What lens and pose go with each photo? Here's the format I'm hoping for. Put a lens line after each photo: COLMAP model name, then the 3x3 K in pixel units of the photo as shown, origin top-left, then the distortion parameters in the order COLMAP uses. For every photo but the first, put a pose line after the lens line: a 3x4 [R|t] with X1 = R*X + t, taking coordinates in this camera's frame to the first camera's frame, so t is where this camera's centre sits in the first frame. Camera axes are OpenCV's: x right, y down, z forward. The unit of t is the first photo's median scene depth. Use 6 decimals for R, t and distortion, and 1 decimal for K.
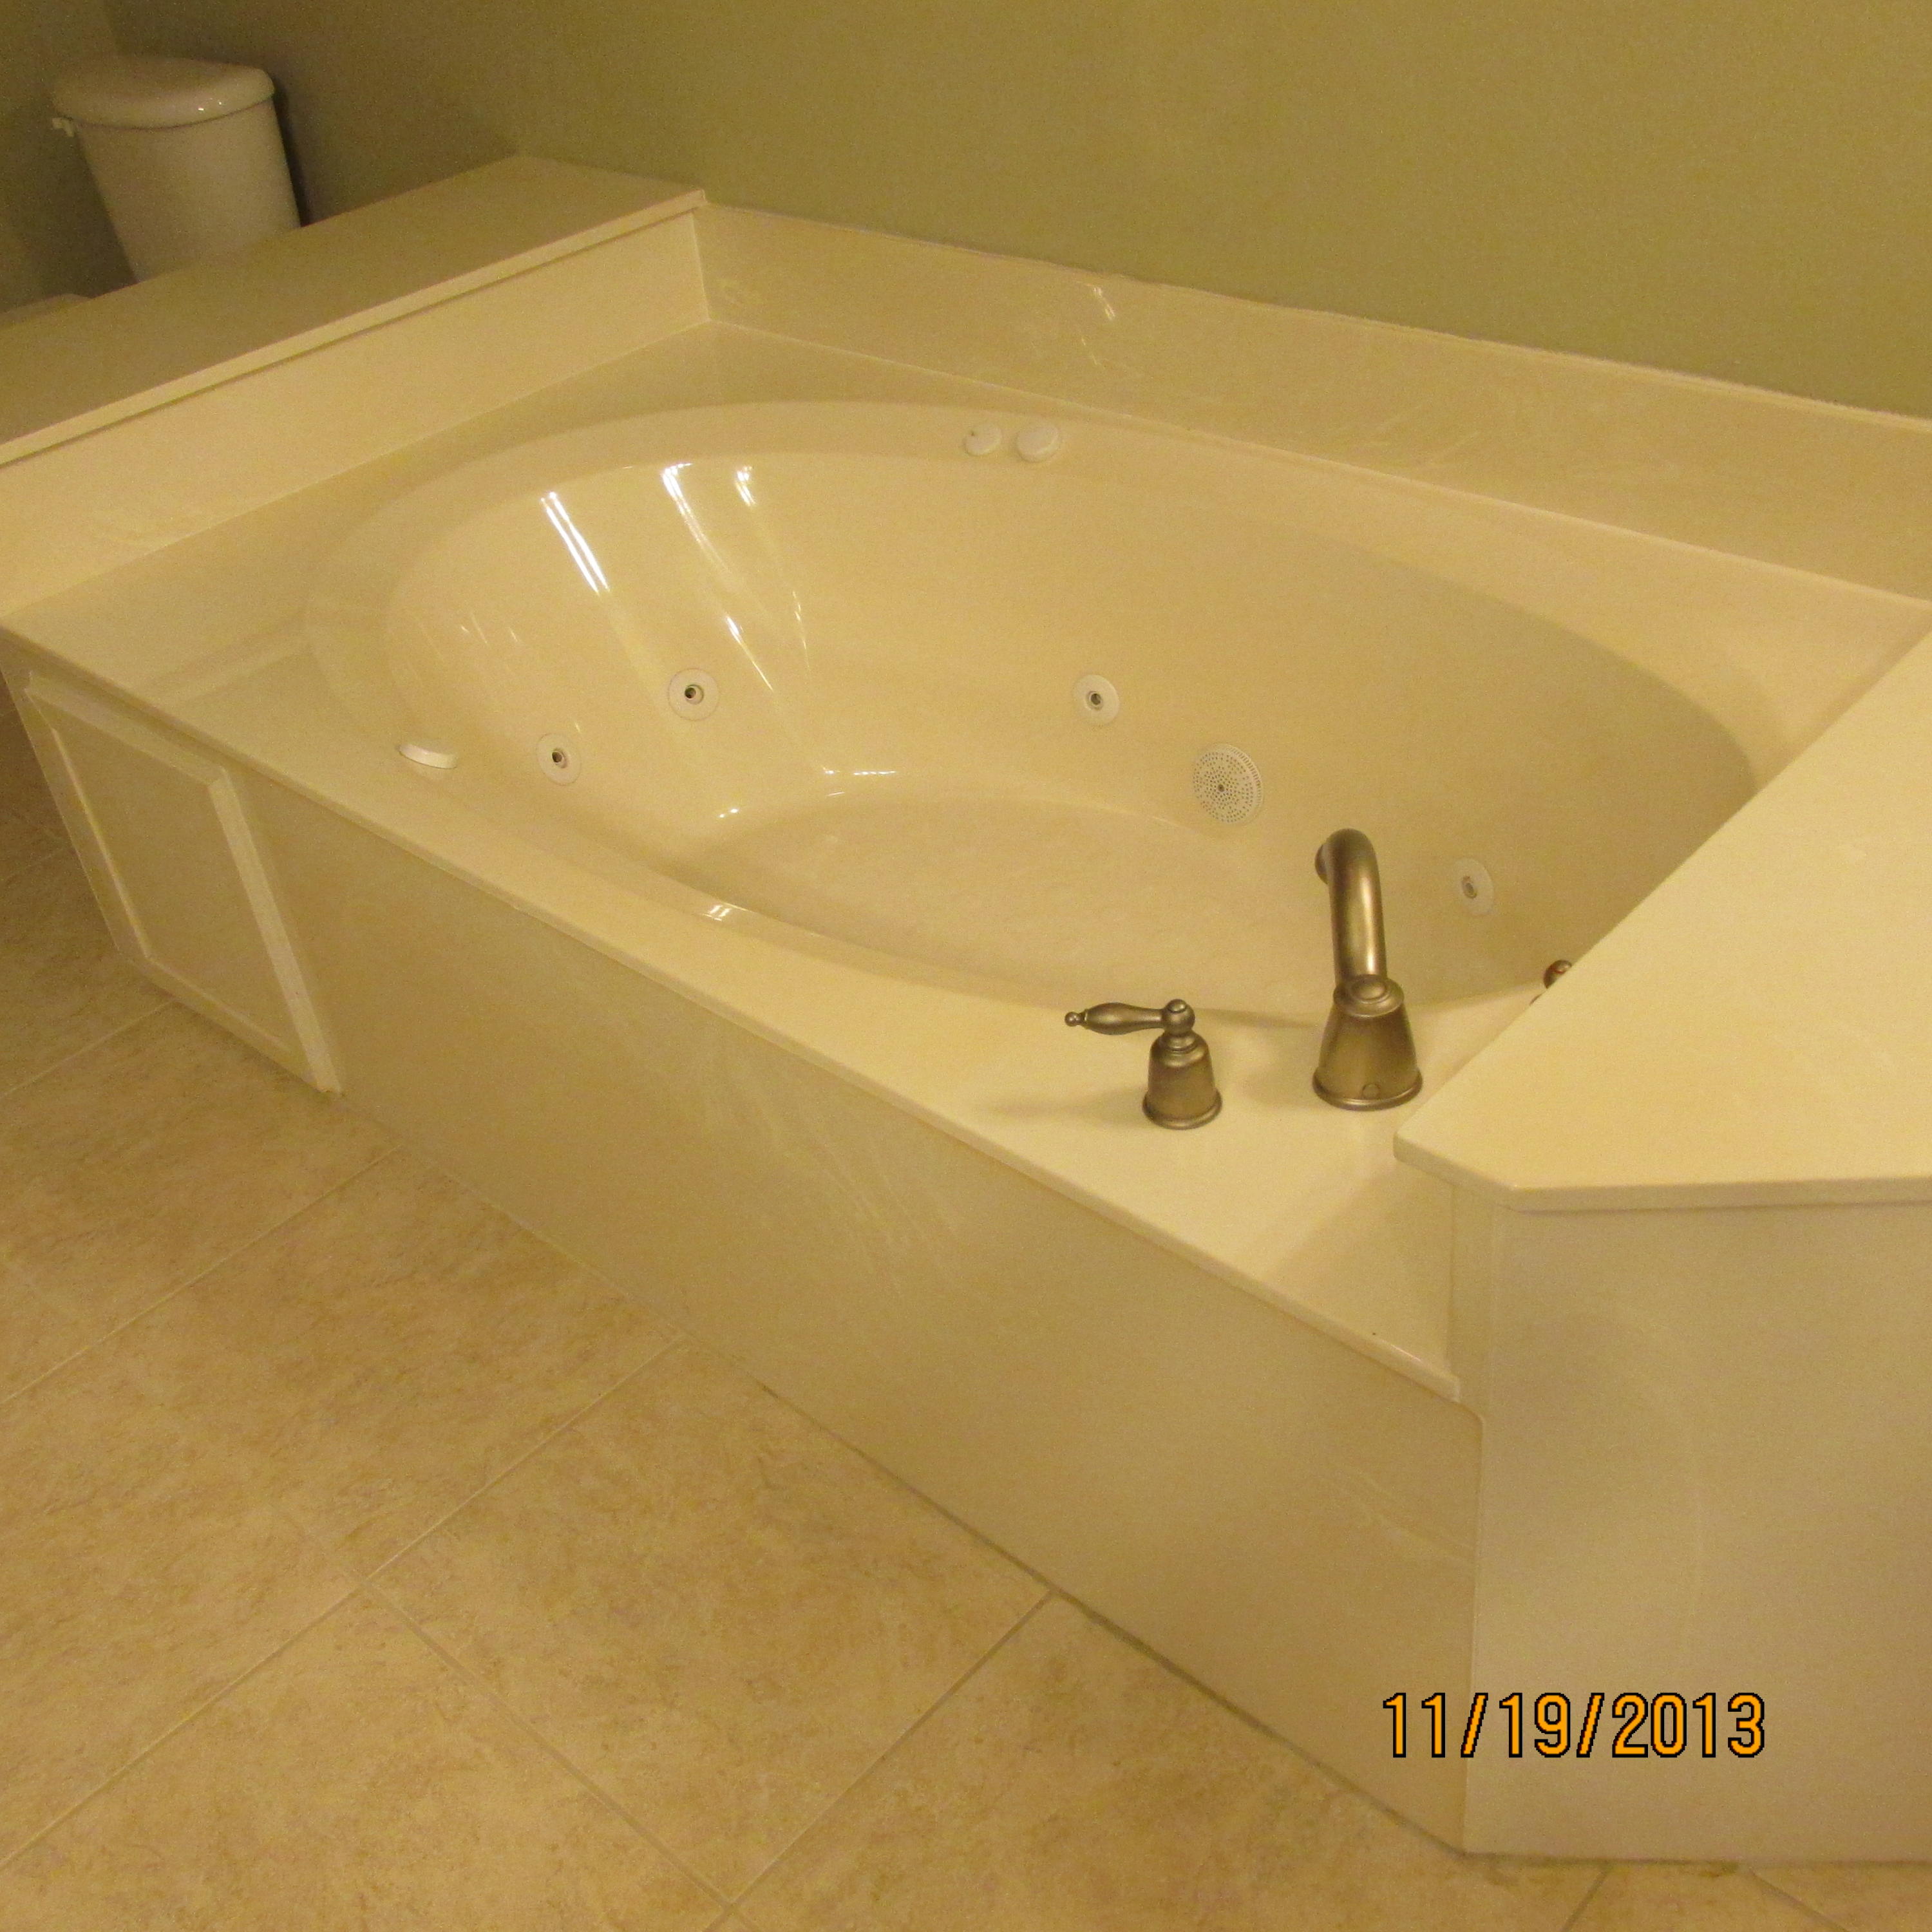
lens RADIAL K [[2125.1, 0, 971.0], [0, 2125.1, 960.2], [0, 0, 1]] dist [-0.039378, 0.000000]
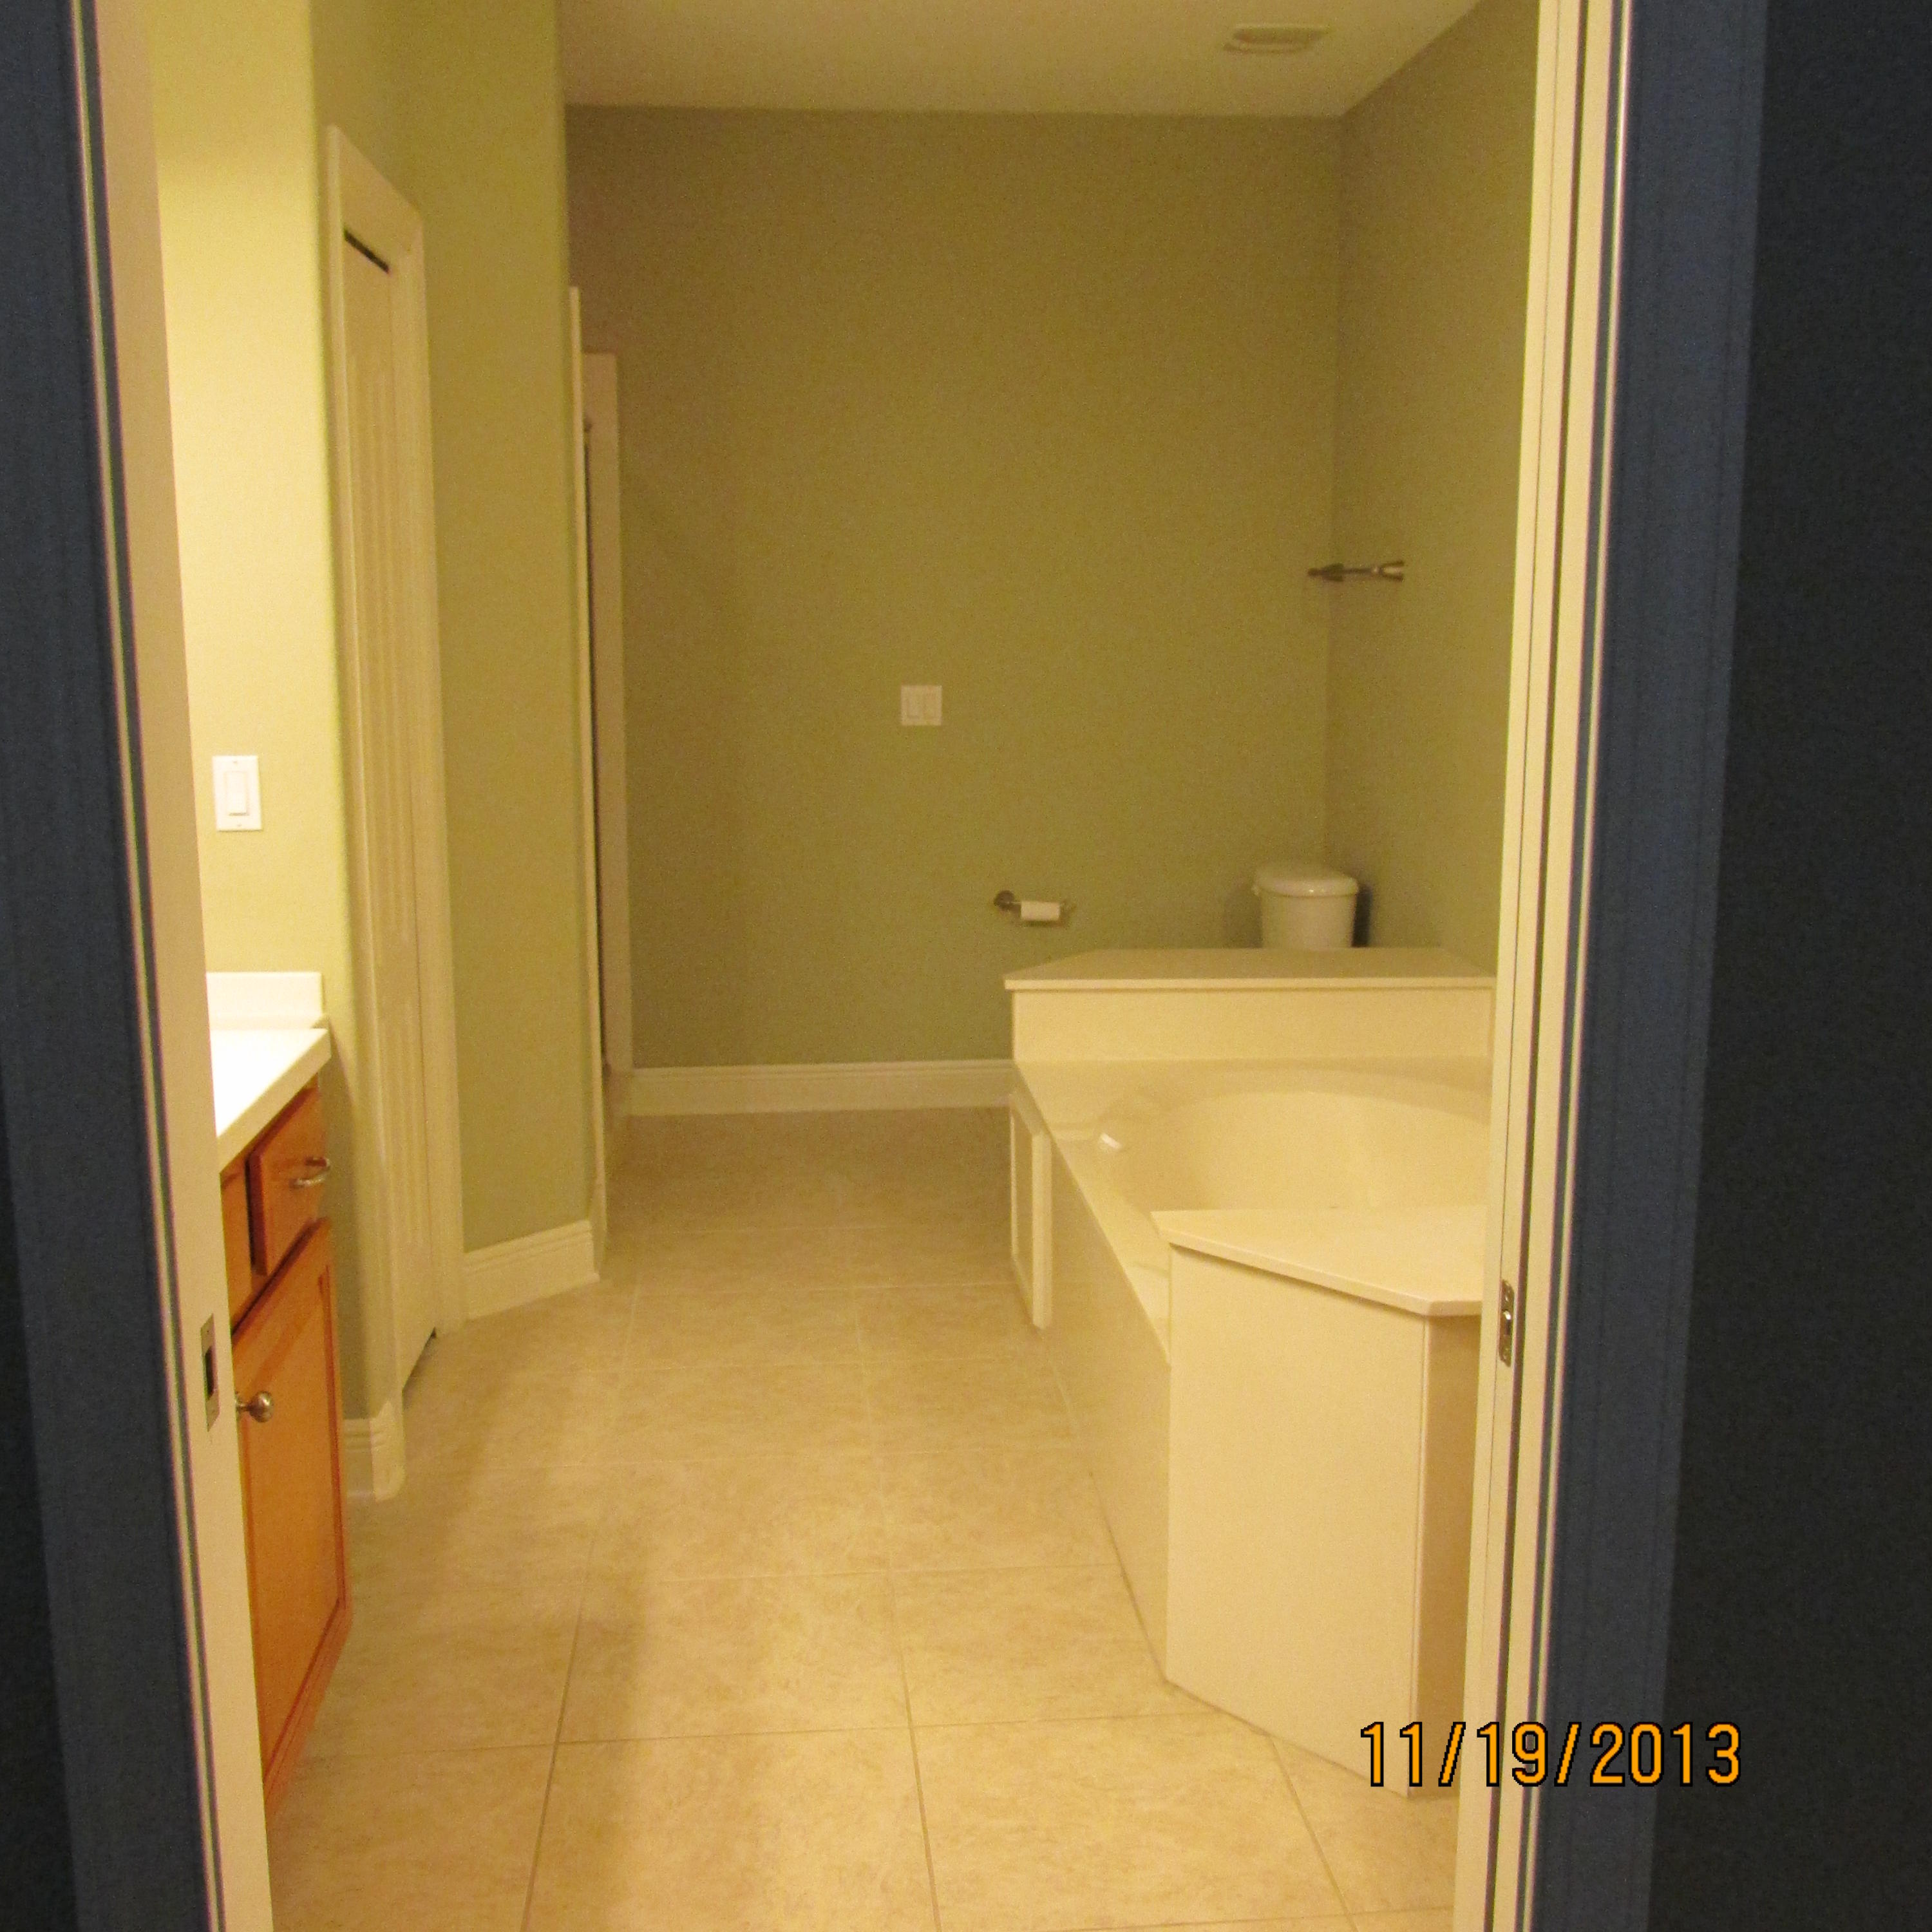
lens RADIAL K [[2125.1, 0, 963.5], [0, 2125.1, 966.4], [0, 0, 1]] dist [-0.039378, 0.000000]
pose [[0.732774, 0.198492, -0.650878, 0.823236], [-0.442890, 0.865303, -0.234733, 0.262933], [0.516615, 0.460273, 0.721982, -0.538088]]
